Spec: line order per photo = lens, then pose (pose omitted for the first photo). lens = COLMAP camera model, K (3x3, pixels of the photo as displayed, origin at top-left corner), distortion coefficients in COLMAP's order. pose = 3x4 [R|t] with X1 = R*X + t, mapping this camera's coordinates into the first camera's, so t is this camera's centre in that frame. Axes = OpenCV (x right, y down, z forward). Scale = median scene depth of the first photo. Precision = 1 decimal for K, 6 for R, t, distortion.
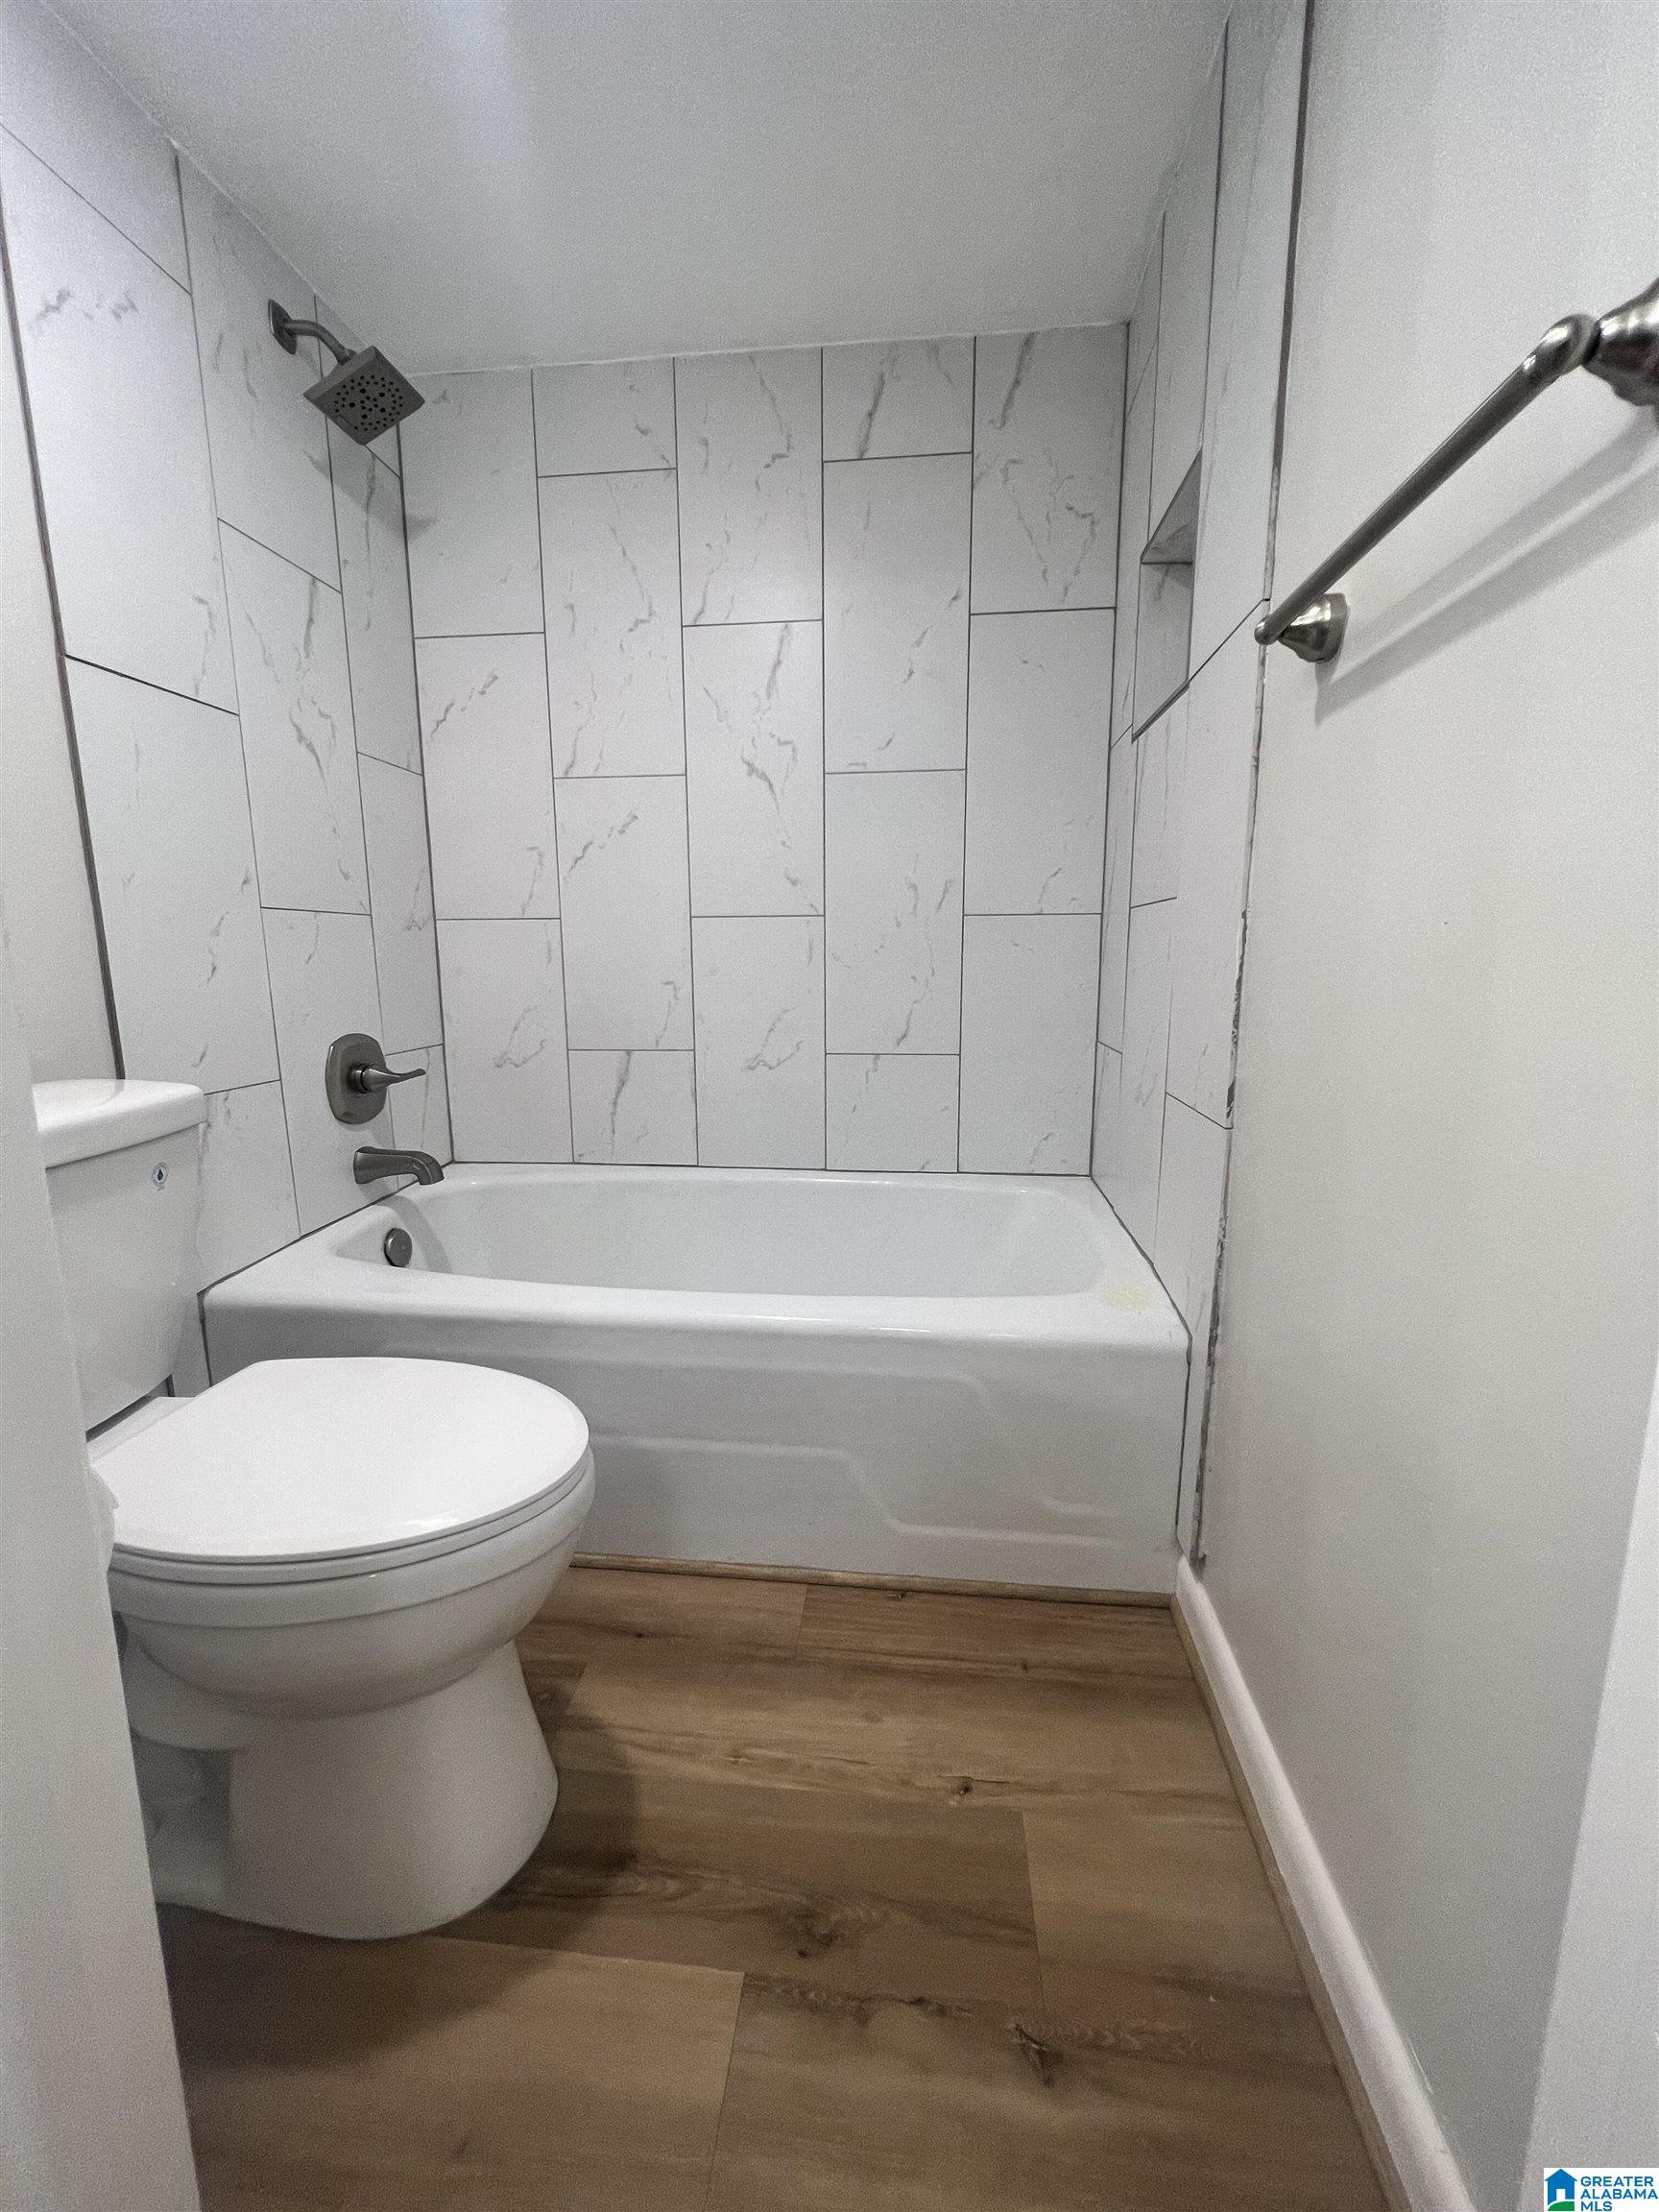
lens RADIAL K [[877.7, 0, 830.9], [0, 877.7, 1106.3], [0, 0, 1]] dist [-0.000148, -0.000019]
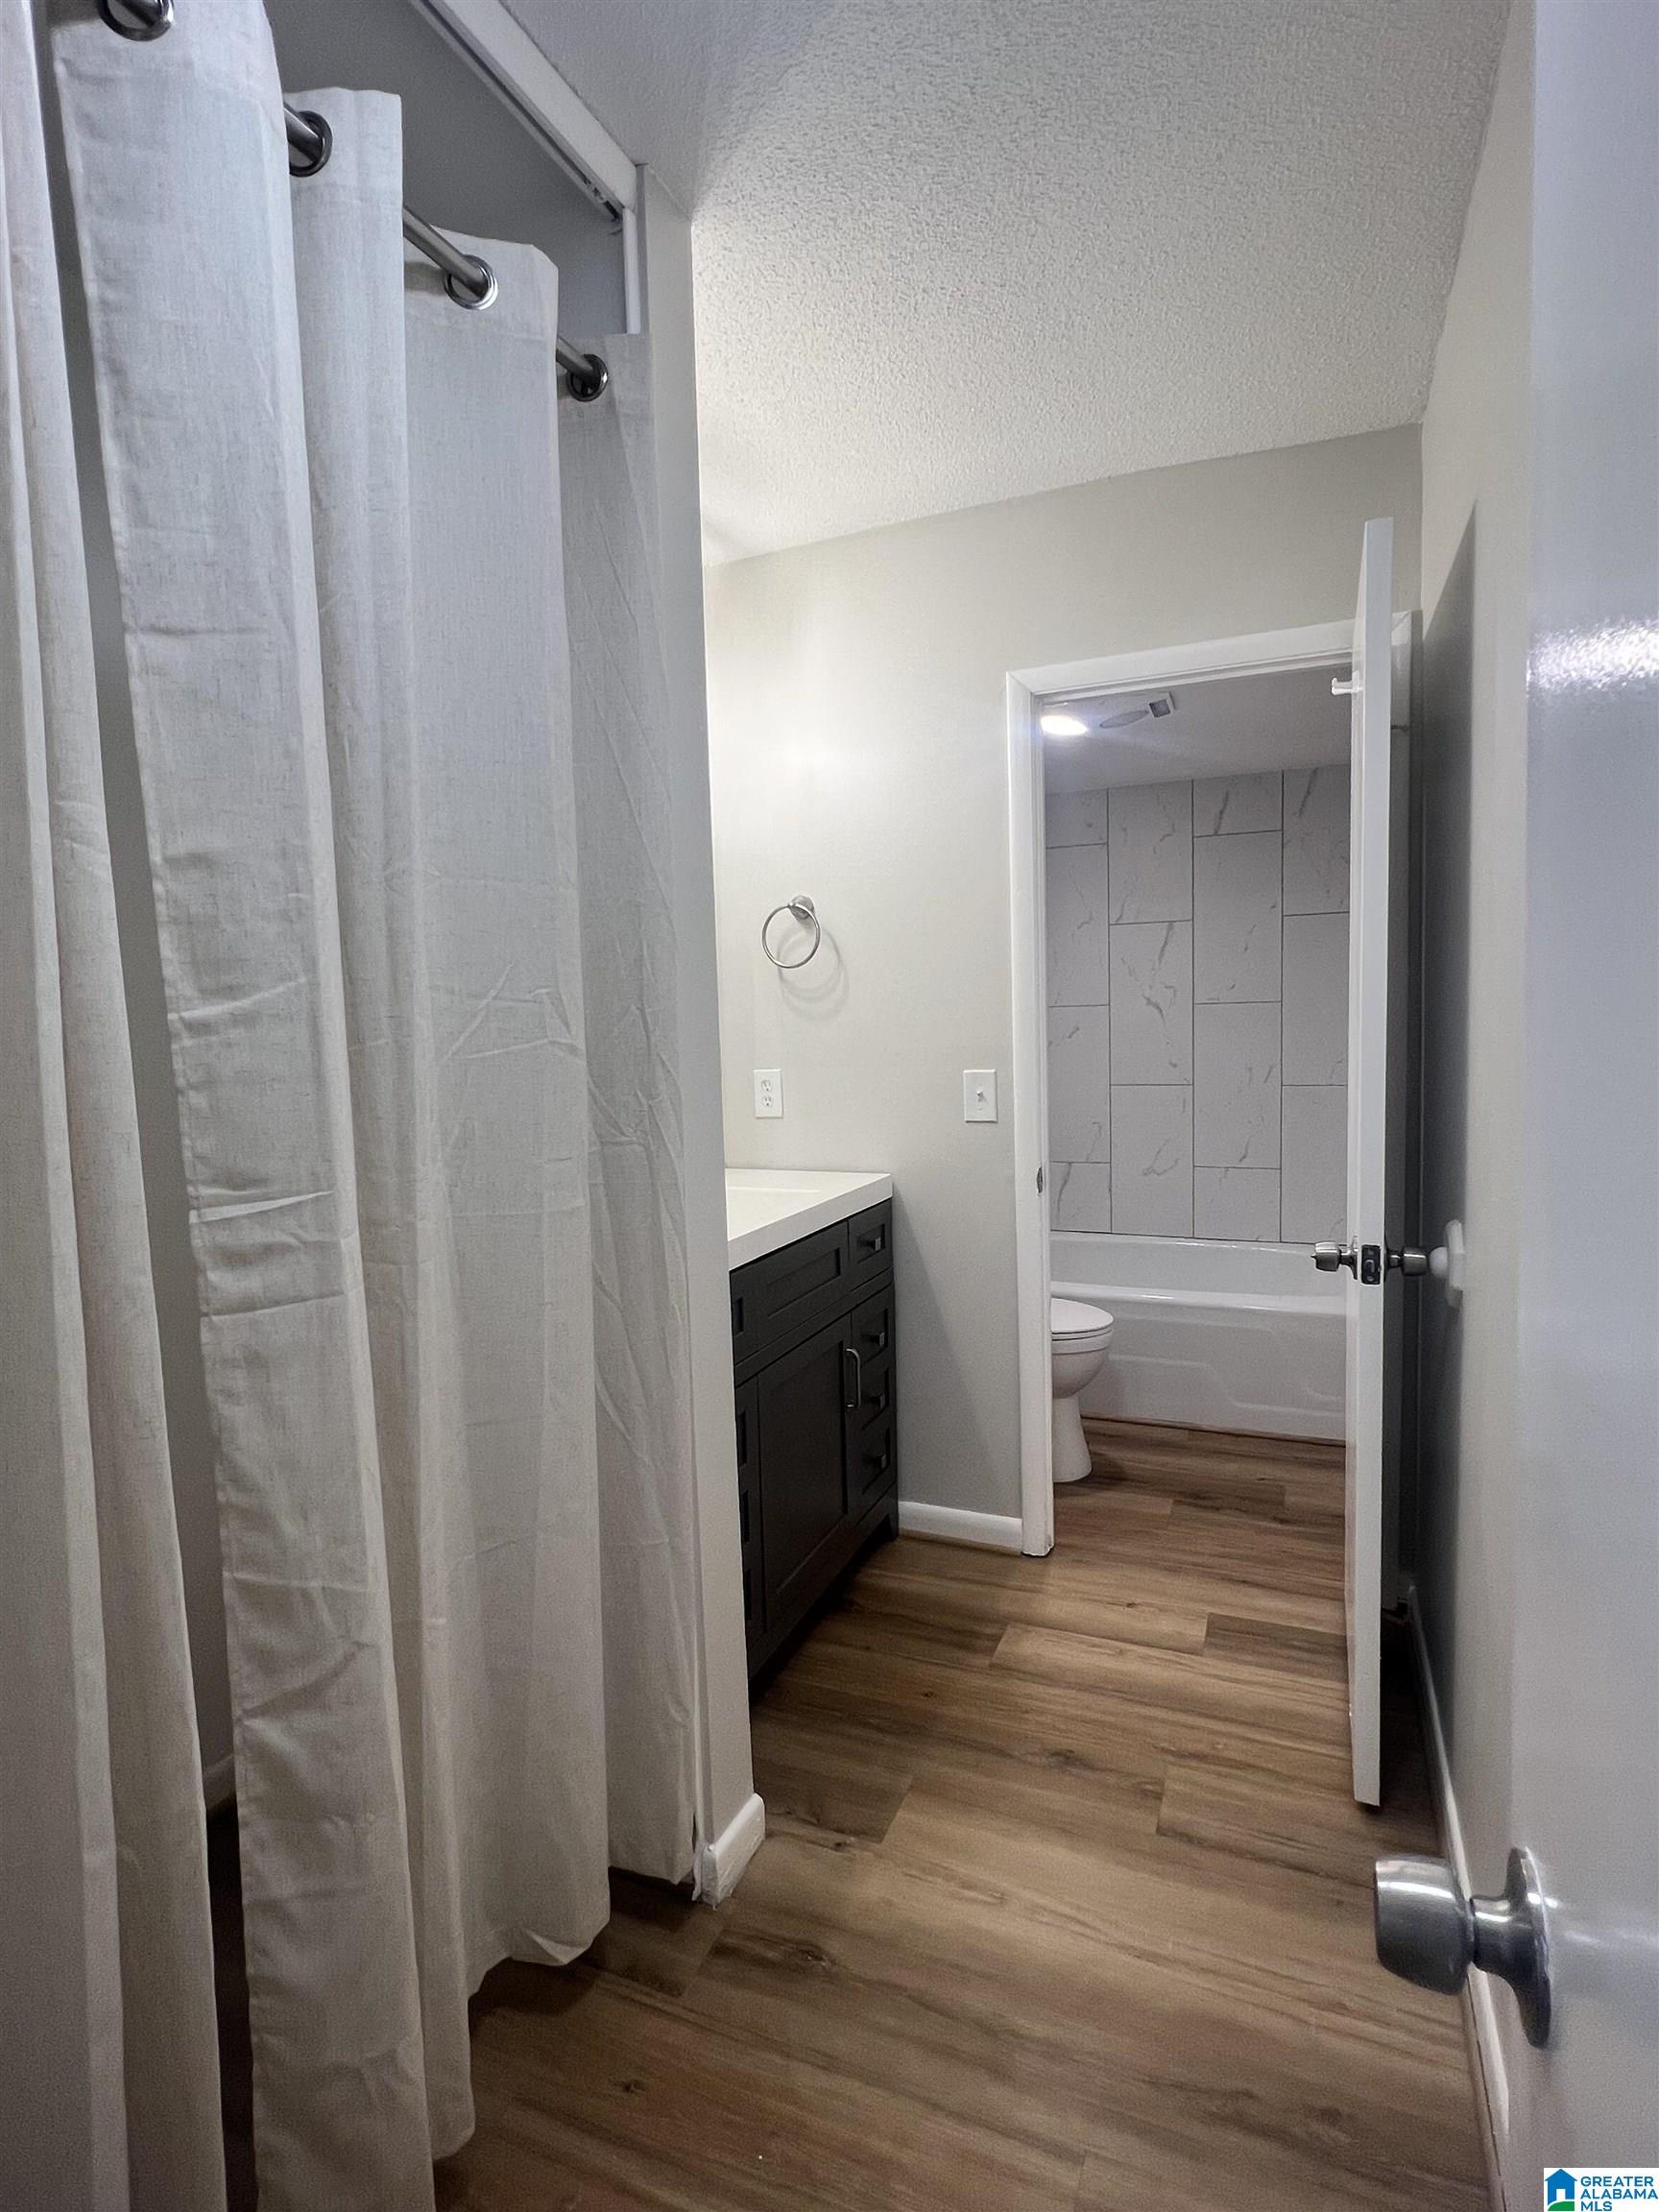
lens RADIAL K [[1118.0, 0, 825.3], [0, 1118.0, 1102.5], [0, 0, 1]] dist [0.001484, 0.000064]
pose [[0.954548, 0.001469, -0.298052, -0.046329], [-0.025996, 0.996587, -0.078344, 0.002625], [0.296920, 0.082531, 0.951329, -1.384936]]
